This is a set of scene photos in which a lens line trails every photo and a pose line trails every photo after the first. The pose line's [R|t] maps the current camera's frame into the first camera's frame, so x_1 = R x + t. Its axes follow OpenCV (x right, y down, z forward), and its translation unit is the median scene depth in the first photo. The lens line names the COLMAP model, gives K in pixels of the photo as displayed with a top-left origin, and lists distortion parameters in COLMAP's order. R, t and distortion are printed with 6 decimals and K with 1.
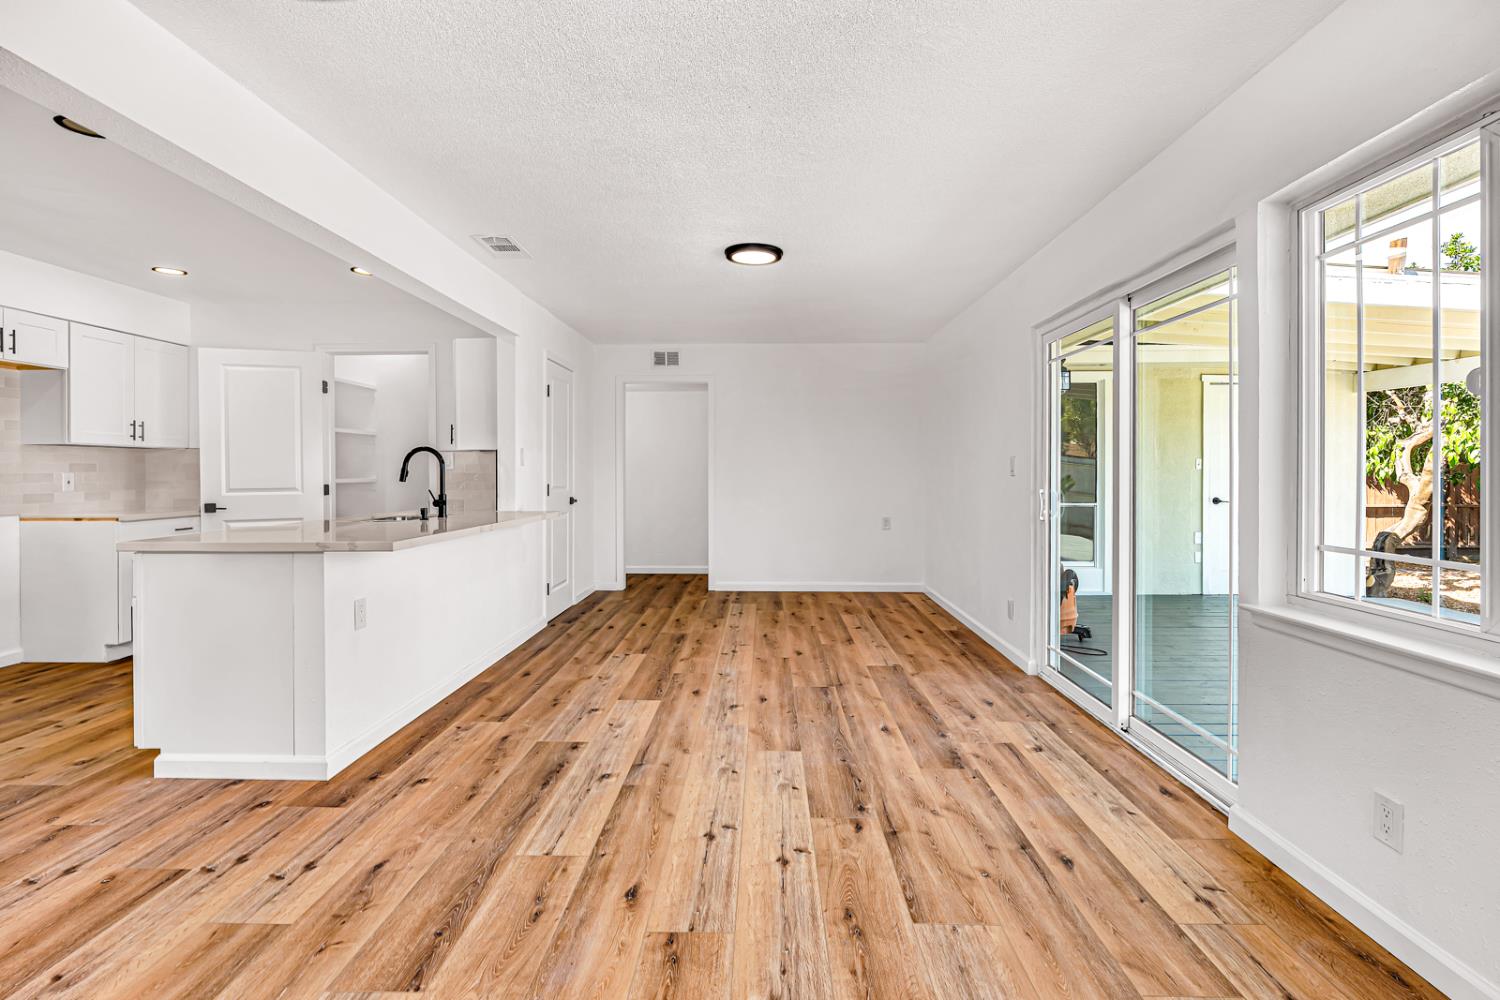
lens RADIAL K [[713.6, 0, 746.5], [0, 713.6, 475.2], [0, 0, 1]] dist [-0.003567, -0.000135]
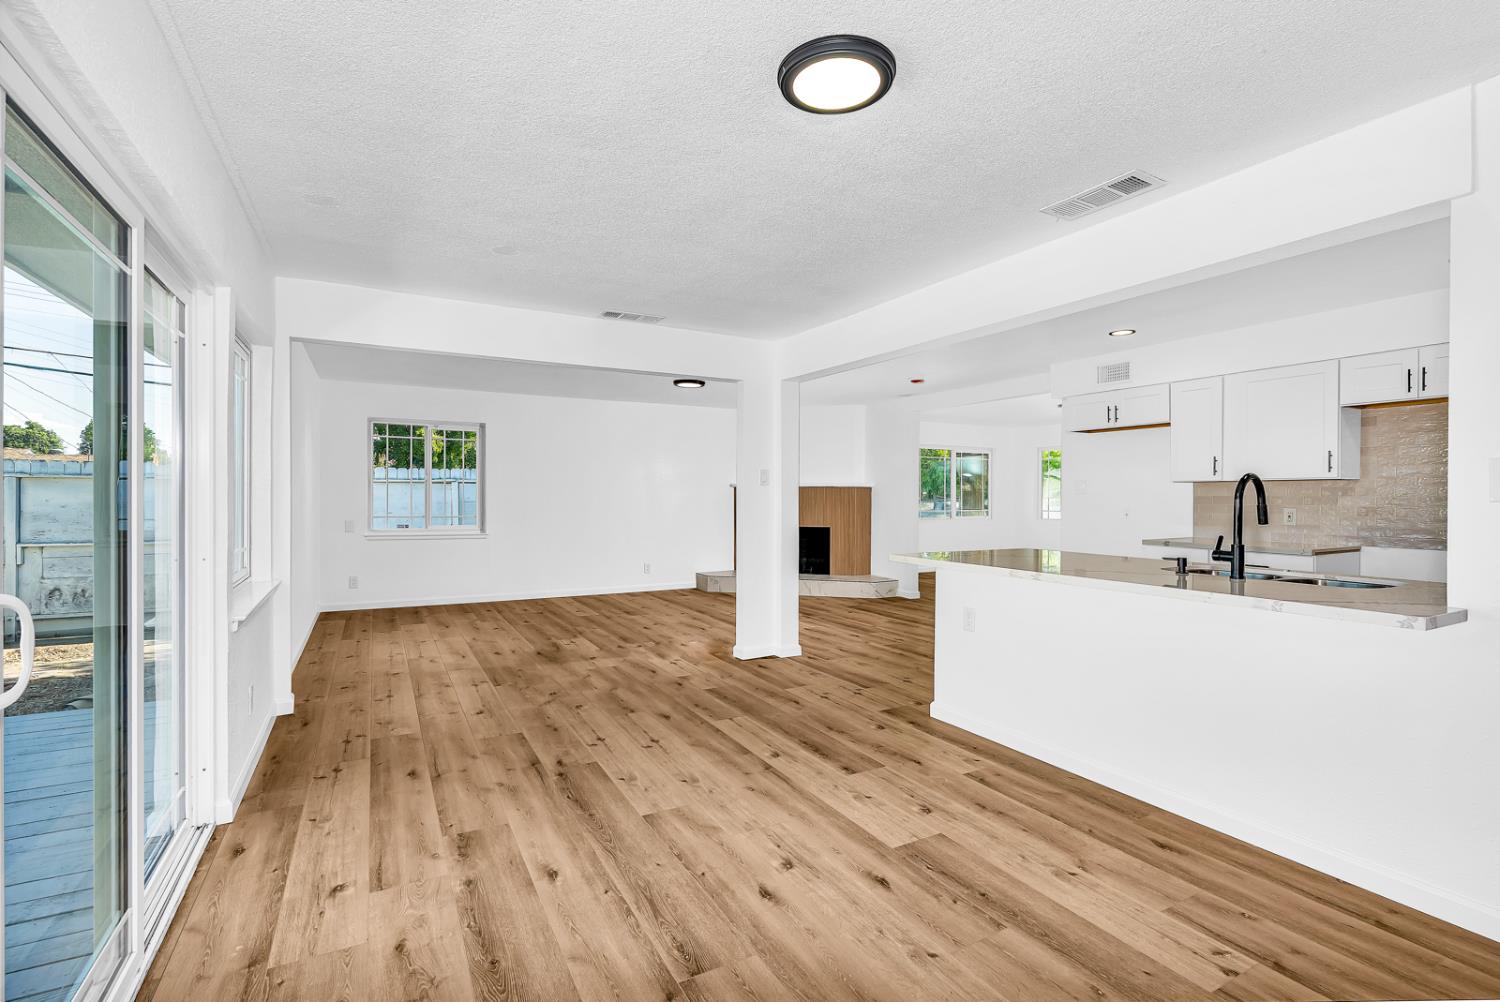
lens RADIAL K [[693.9, 0, 750.0], [0, 693.9, 501.0], [0, 0, 1]] dist [-0.007097, -0.000310]
pose [[-0.864858, 0.001371, -0.502015, 0.429192], [-0.005552, 0.999909, 0.012295, -0.028058], [0.501986, 0.013421, -0.864772, 1.962650]]
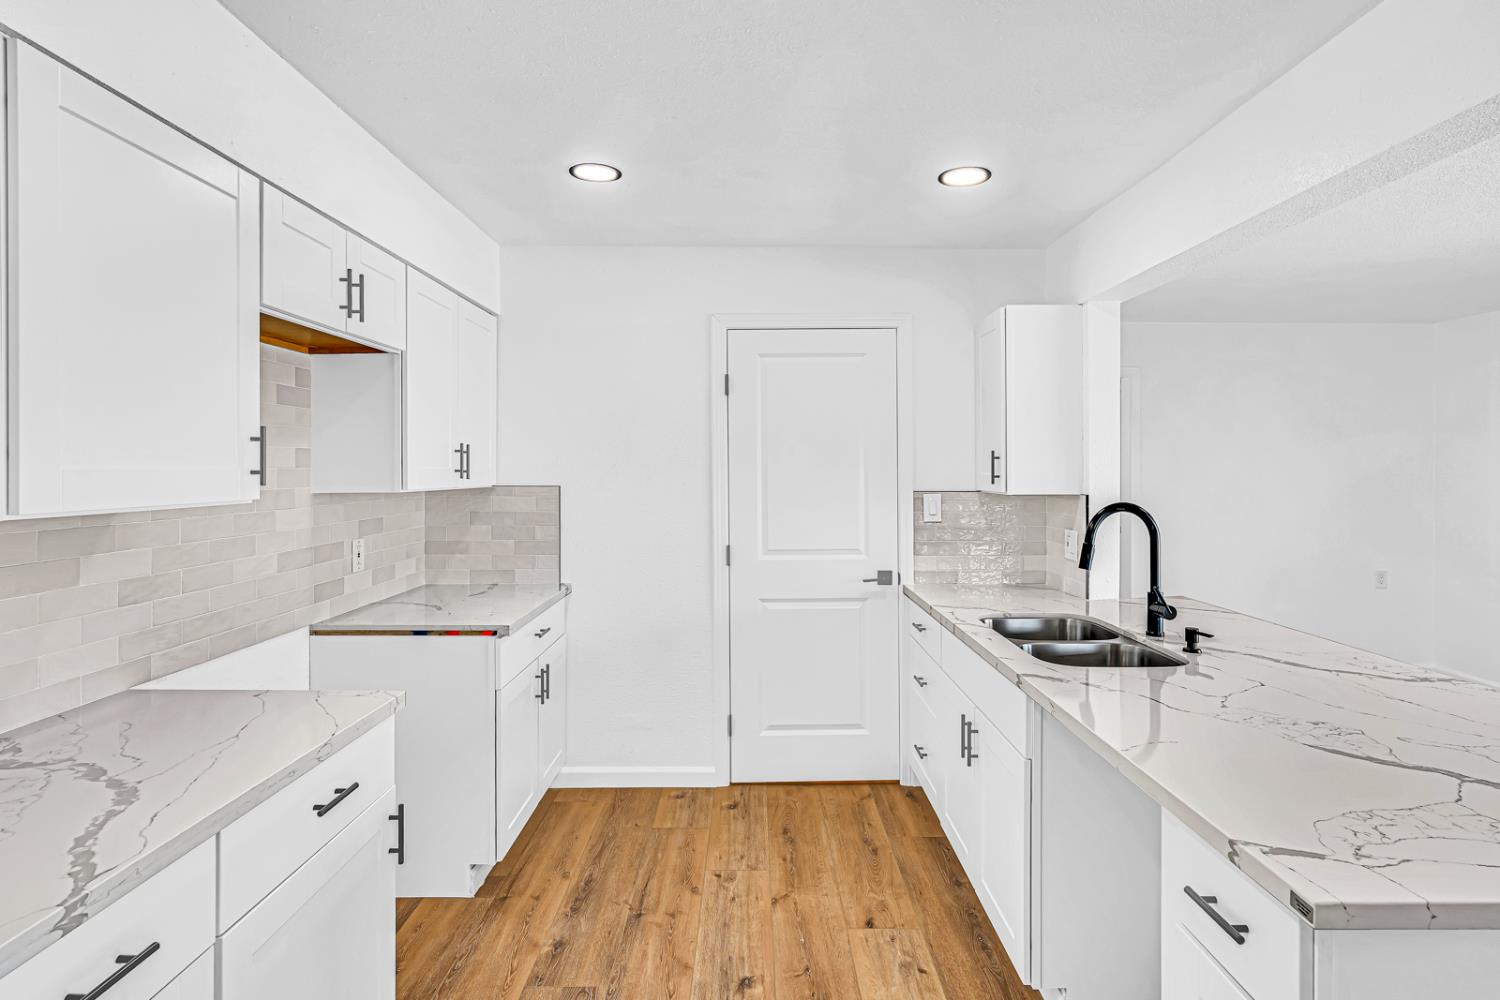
lens RADIAL K [[783.2, 0, 749.7], [0, 783.2, 473.8], [0, 0, 1]] dist [0.000082, -0.000059]
pose [[0.999715, 0.001462, 0.023826, -1.101793], [-0.001525, 0.999995, 0.002632, -0.093317], [-0.023822, -0.002668, 0.999713, 0.629097]]
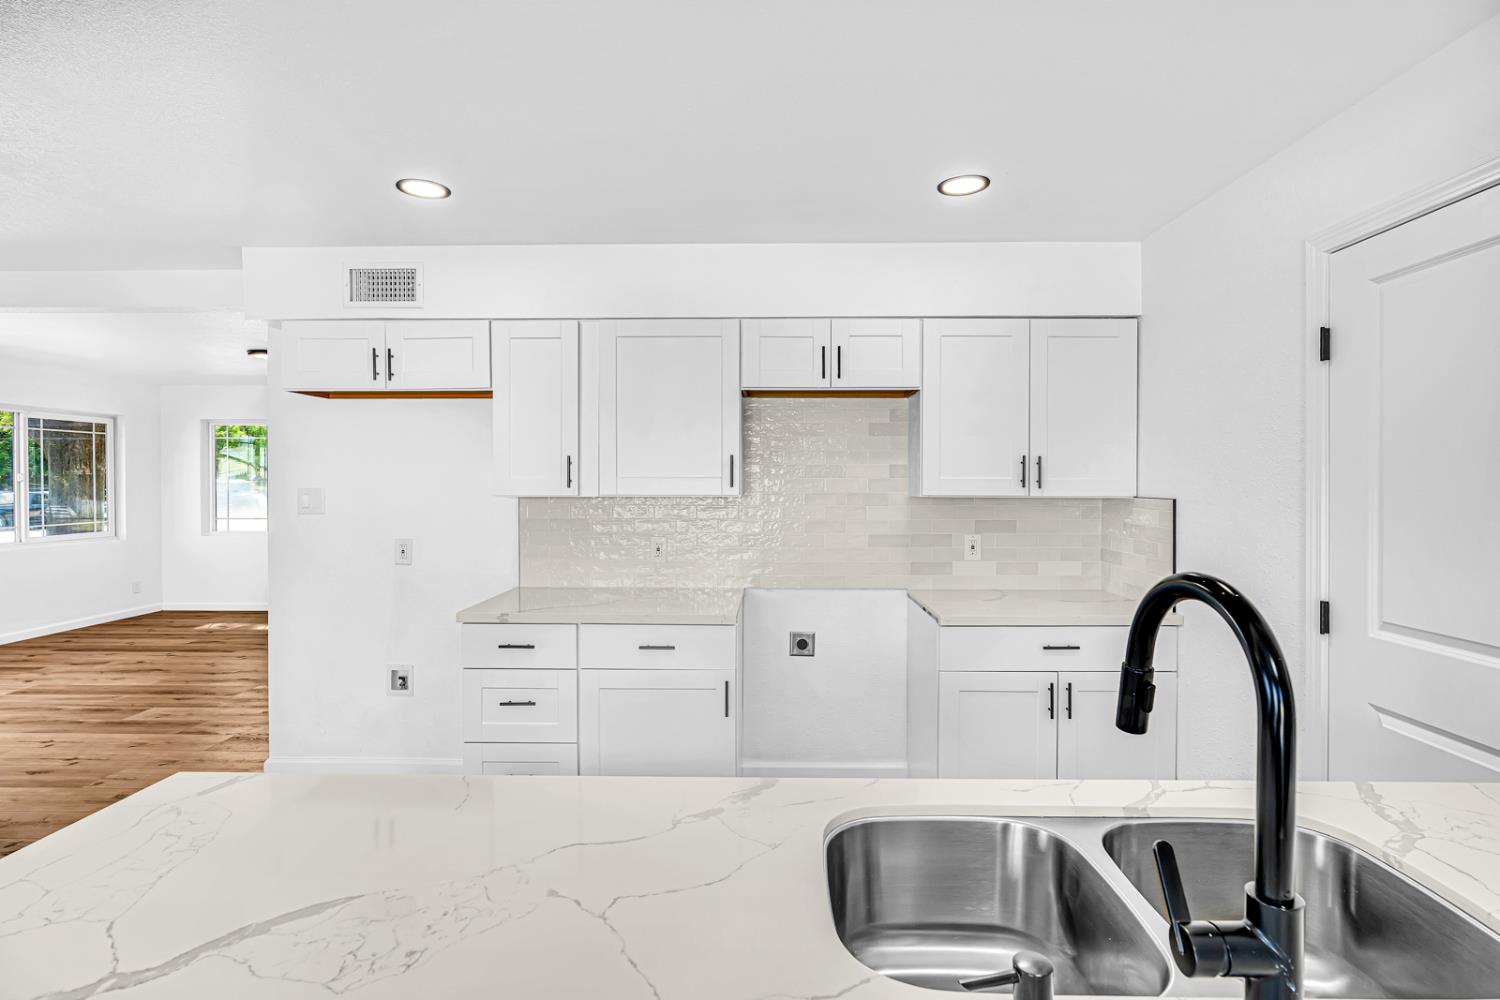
lens RADIAL K [[716.1, 0, 769.0], [0, 716.1, 490.5], [0, 0, 1]] dist [-0.003562, -0.000327]
pose [[0.012573, 0.014270, -0.999819, -0.408802], [-0.007104, 0.999874, 0.014181, -0.091843], [0.999896, 0.006925, 0.012672, 1.315923]]
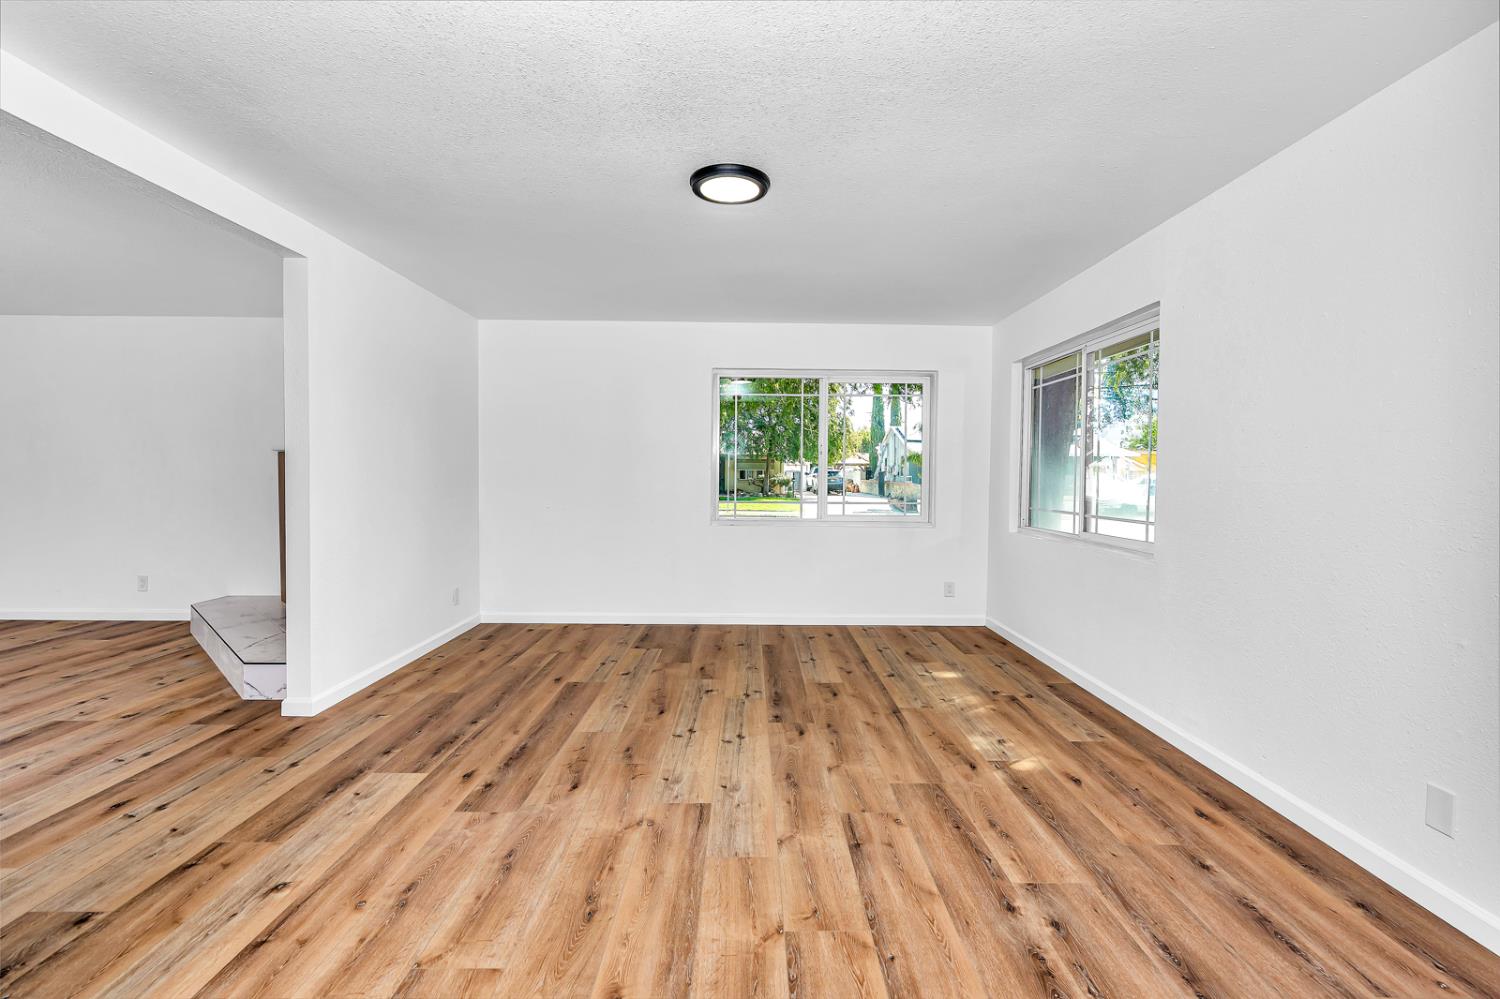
lens RADIAL K [[661.5, 0, 758.3], [0, 661.5, 485.6], [0, 0, 1]] dist [0.000259, 0.000055]
pose [[-0.999222, -0.011455, -0.037726, -2.433542], [-0.012377, 0.999628, 0.024291, -0.031336], [0.037433, 0.024739, -0.998993, 0.961423]]
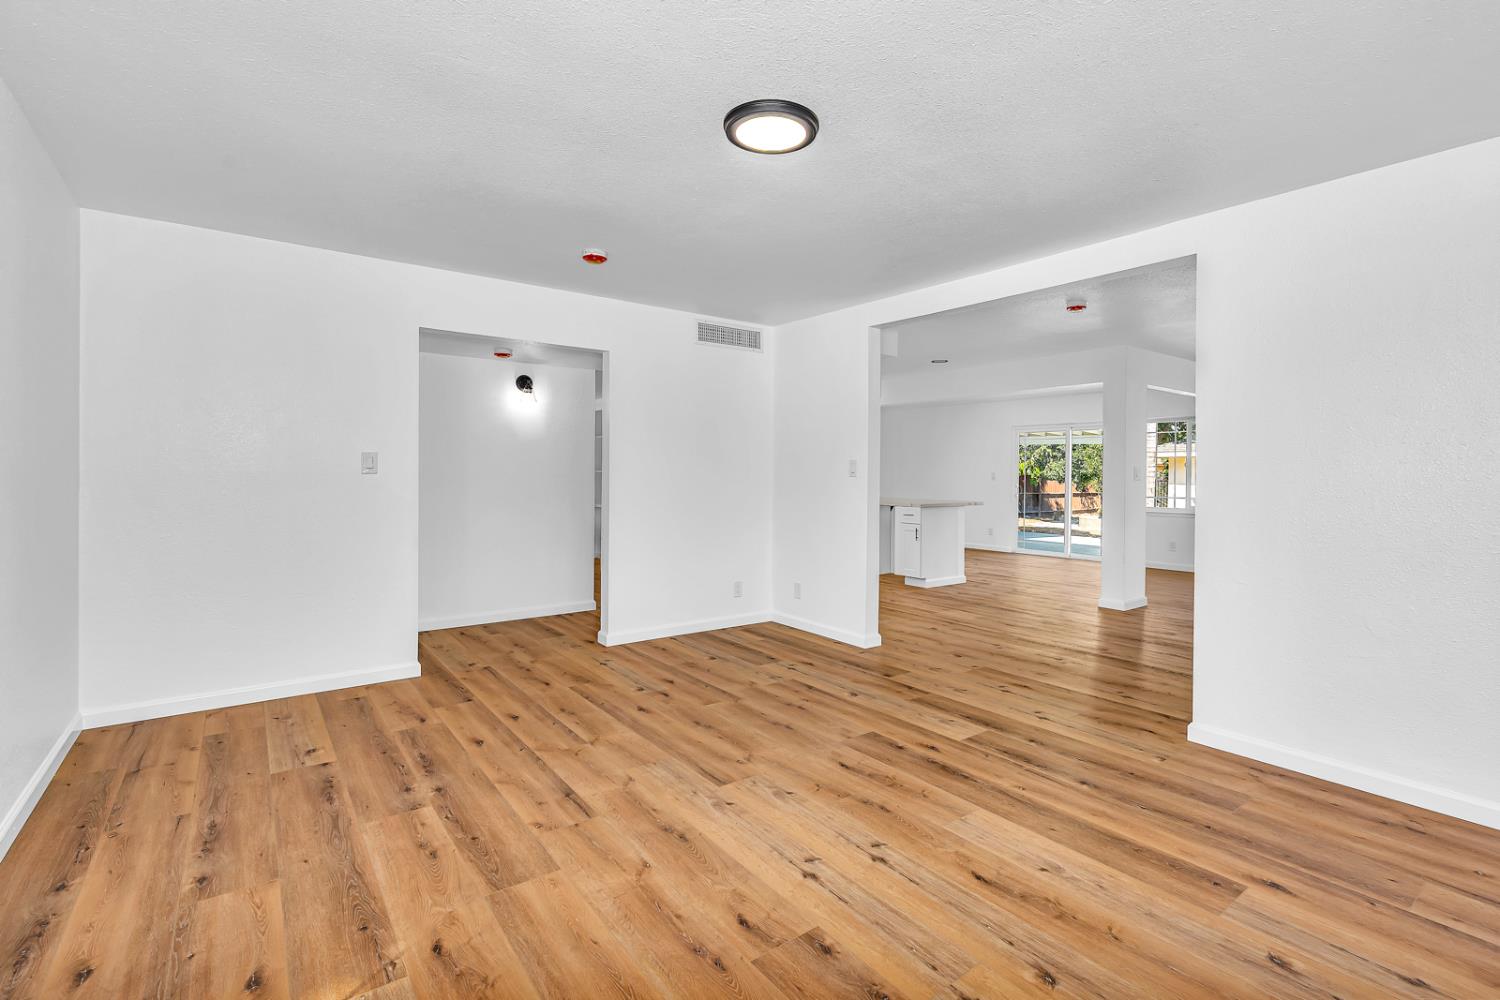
lens RADIAL K [[701.3, 0, 747.9], [0, 701.3, 483.1], [0, 0, 1]] dist [-0.000547, 0.000417]
pose [[0.792043, -0.003340, 0.610456, -2.973422], [-0.002543, 0.999958, 0.008770, -0.015052], [-0.610459, -0.008498, 0.792002, -0.715916]]
